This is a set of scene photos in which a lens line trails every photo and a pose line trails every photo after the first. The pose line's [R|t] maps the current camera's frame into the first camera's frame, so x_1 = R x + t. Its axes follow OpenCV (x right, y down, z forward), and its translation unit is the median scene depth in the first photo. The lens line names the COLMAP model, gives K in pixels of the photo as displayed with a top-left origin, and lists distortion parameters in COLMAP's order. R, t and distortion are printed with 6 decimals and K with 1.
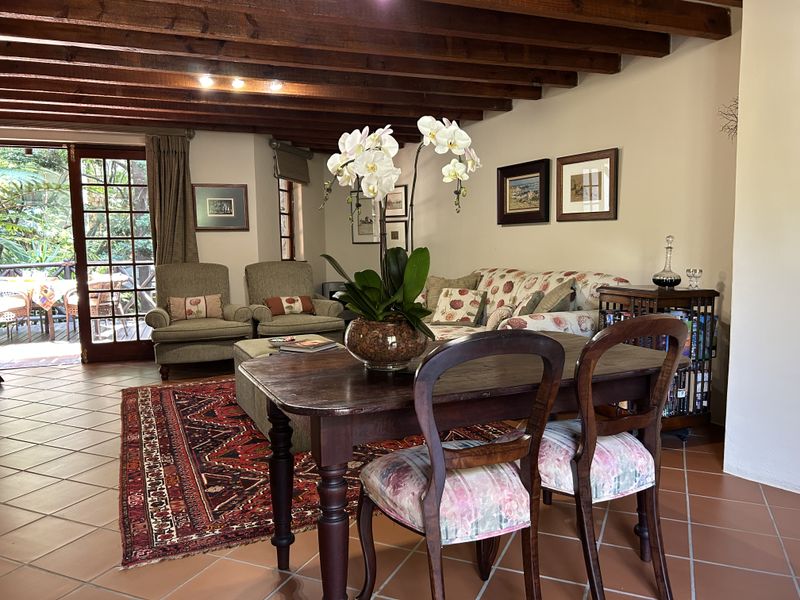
lens RADIAL K [[602.3, 0, 398.2], [0, 602.3, 296.3], [0, 0, 1]] dist [0.055730, -0.065818]
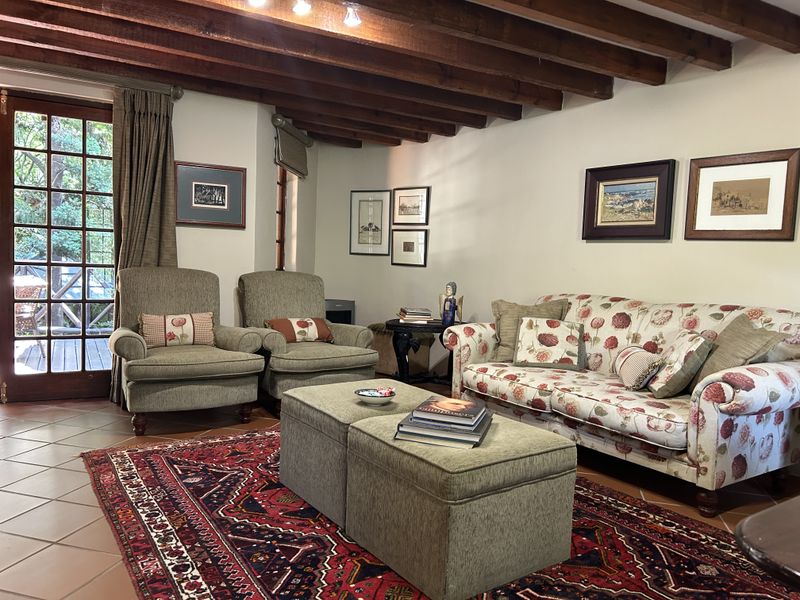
lens RADIAL K [[603.7, 0, 403.1], [0, 603.7, 300.2], [0, 0, 1]] dist [0.059149, -0.065366]
pose [[0.985264, 0.043382, 0.165445, -0.205719], [-0.039859, 0.998903, -0.024558, -0.010114], [-0.166329, 0.017602, 0.985913, 0.257759]]
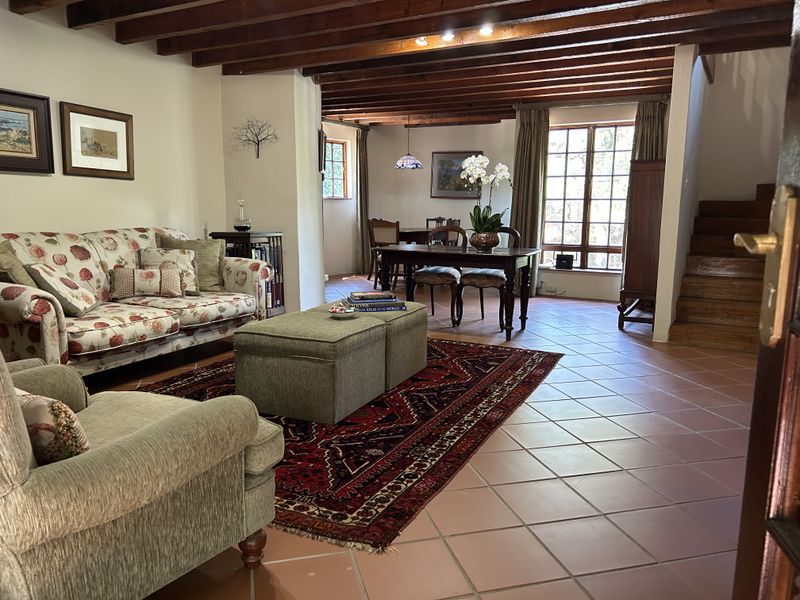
lens RADIAL K [[603.7, 0, 403.1], [0, 603.7, 300.2], [0, 0, 1]] dist [0.059149, -0.065366]
pose [[-0.639056, -0.112692, 0.760860, -0.683052], [0.063634, 0.978071, 0.198311, -0.082128], [-0.766523, 0.175149, -0.617871, 1.098574]]
